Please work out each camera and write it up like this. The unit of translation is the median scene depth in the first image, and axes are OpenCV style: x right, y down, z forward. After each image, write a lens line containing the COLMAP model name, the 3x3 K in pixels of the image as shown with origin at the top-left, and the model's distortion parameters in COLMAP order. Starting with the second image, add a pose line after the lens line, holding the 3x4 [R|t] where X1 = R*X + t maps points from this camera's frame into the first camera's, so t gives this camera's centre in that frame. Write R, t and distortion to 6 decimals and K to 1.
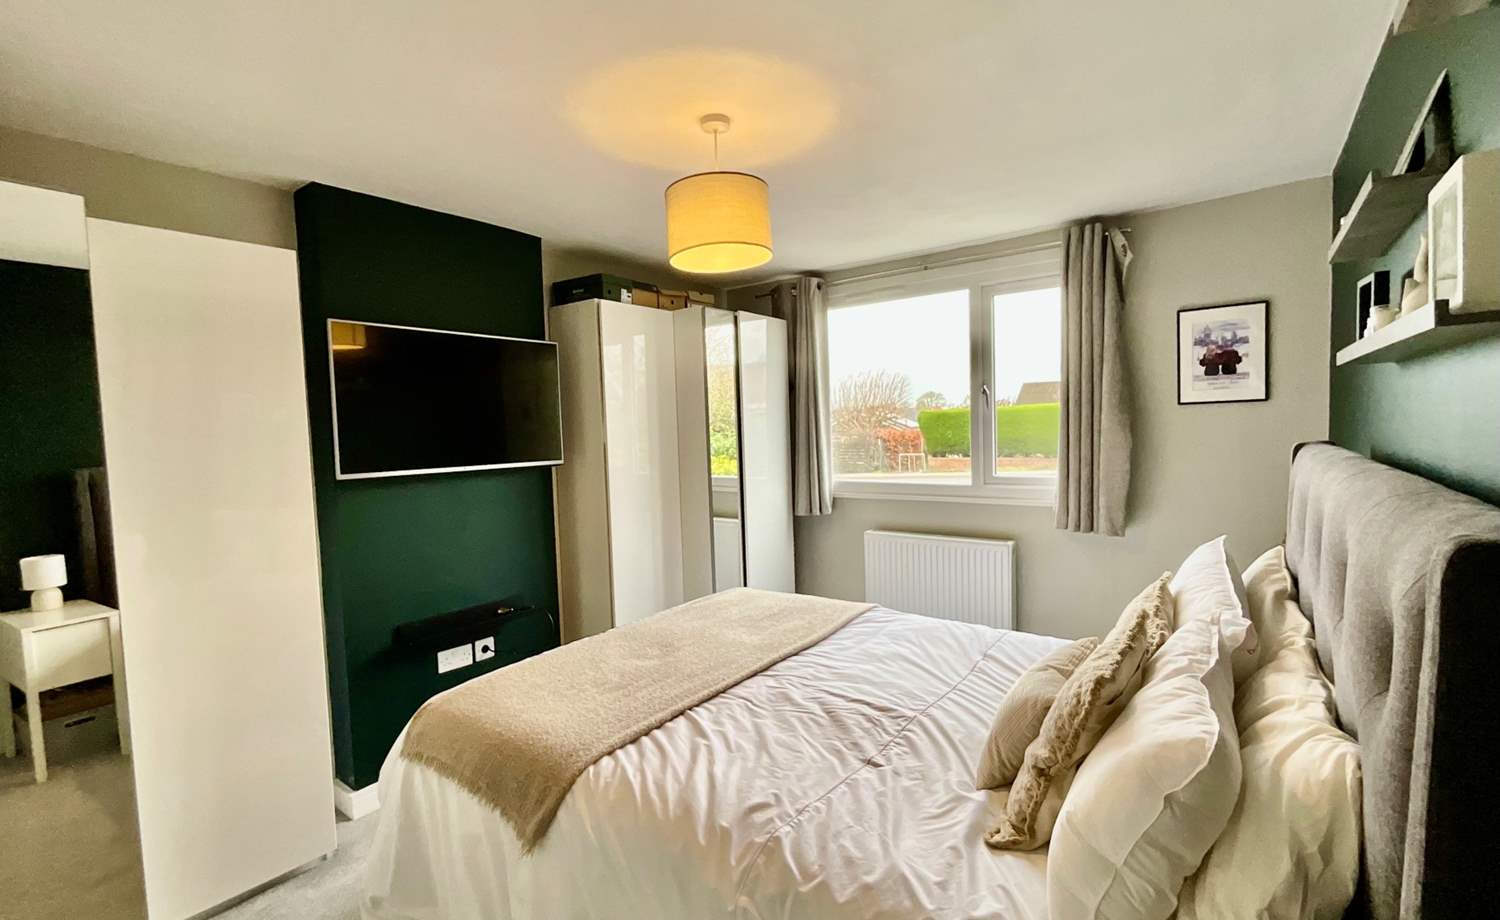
lens RADIAL K [[668.1, 0, 742.7], [0, 668.1, 460.5], [0, 0, 1]] dist [0.000452, 0.000714]
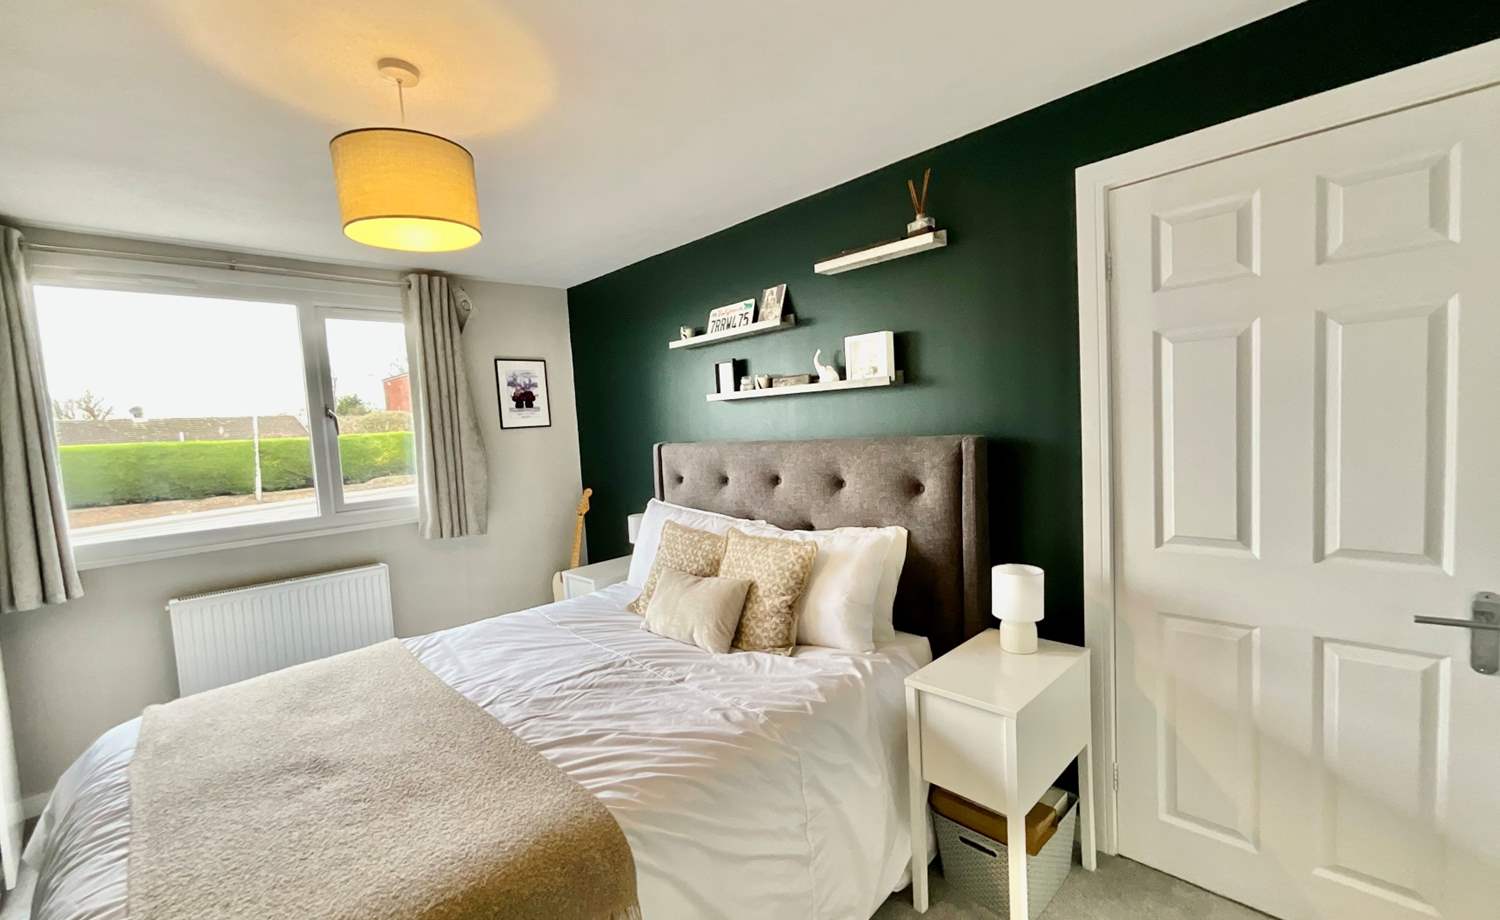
lens RADIAL K [[617.2, 0, 755.4], [0, 617.2, 462.5], [0, 0, 1]] dist [-0.003507, 0.001779]
pose [[0.130722, -0.040046, 0.990610, -0.541376], [0.106393, 0.993980, 0.026142, 0.005513], [-0.985694, 0.101977, 0.134196, 0.358219]]
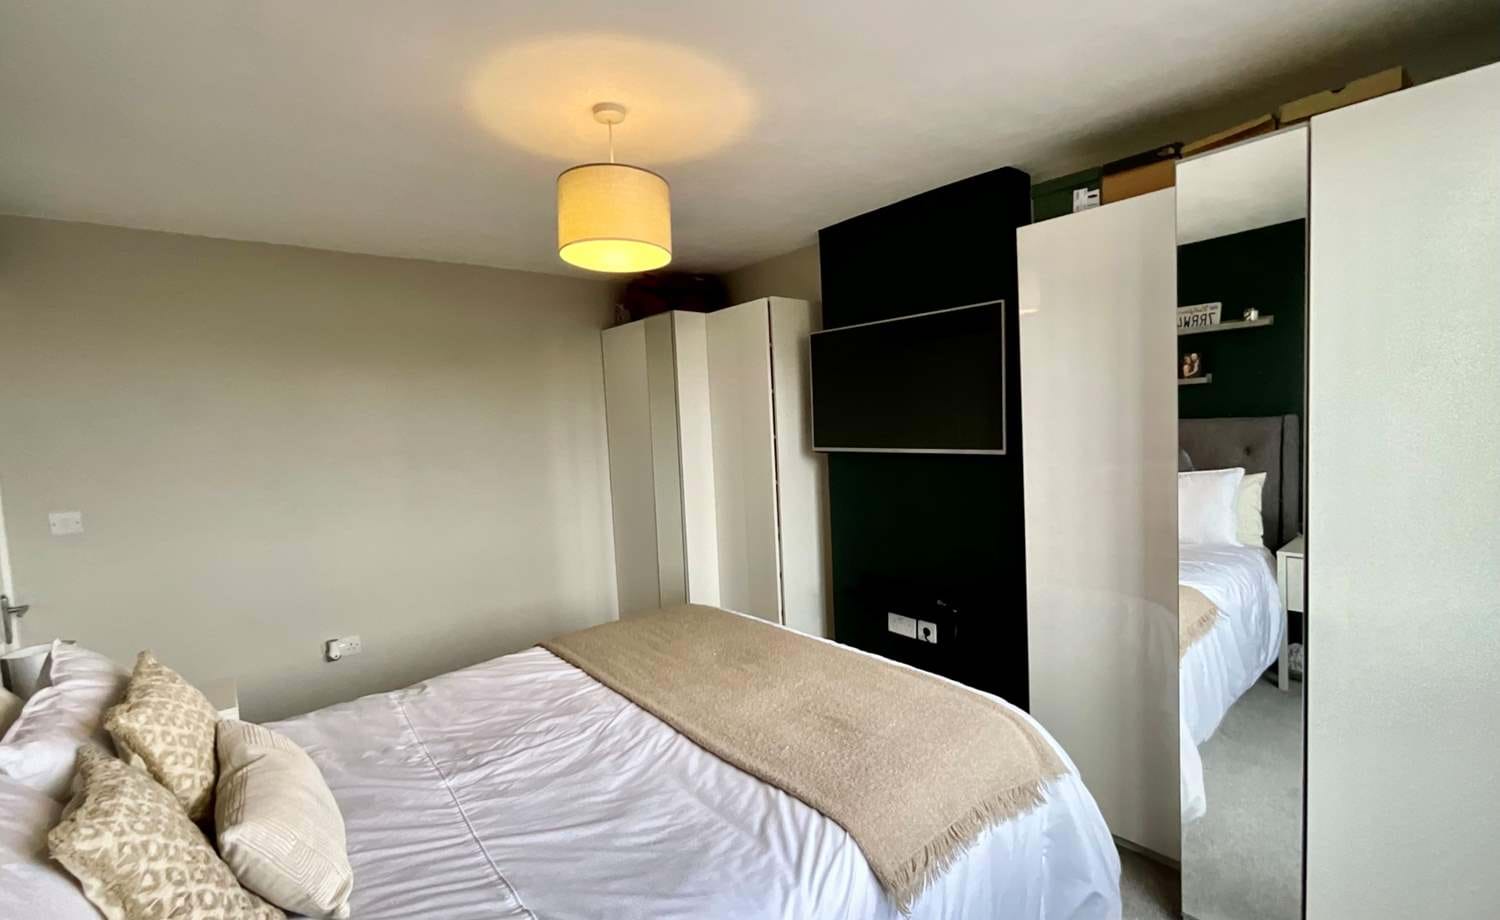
lens RADIAL K [[617.2, 0, 733.3], [0, 617.2, 462.6], [0, 0, 1]] dist [-0.003507, 0.001779]
pose [[-0.210548, 0.108800, -0.971510, 0.578691], [0.000926, 0.993809, 0.111097, -0.077260], [0.977583, 0.022491, -0.209345, 0.964427]]
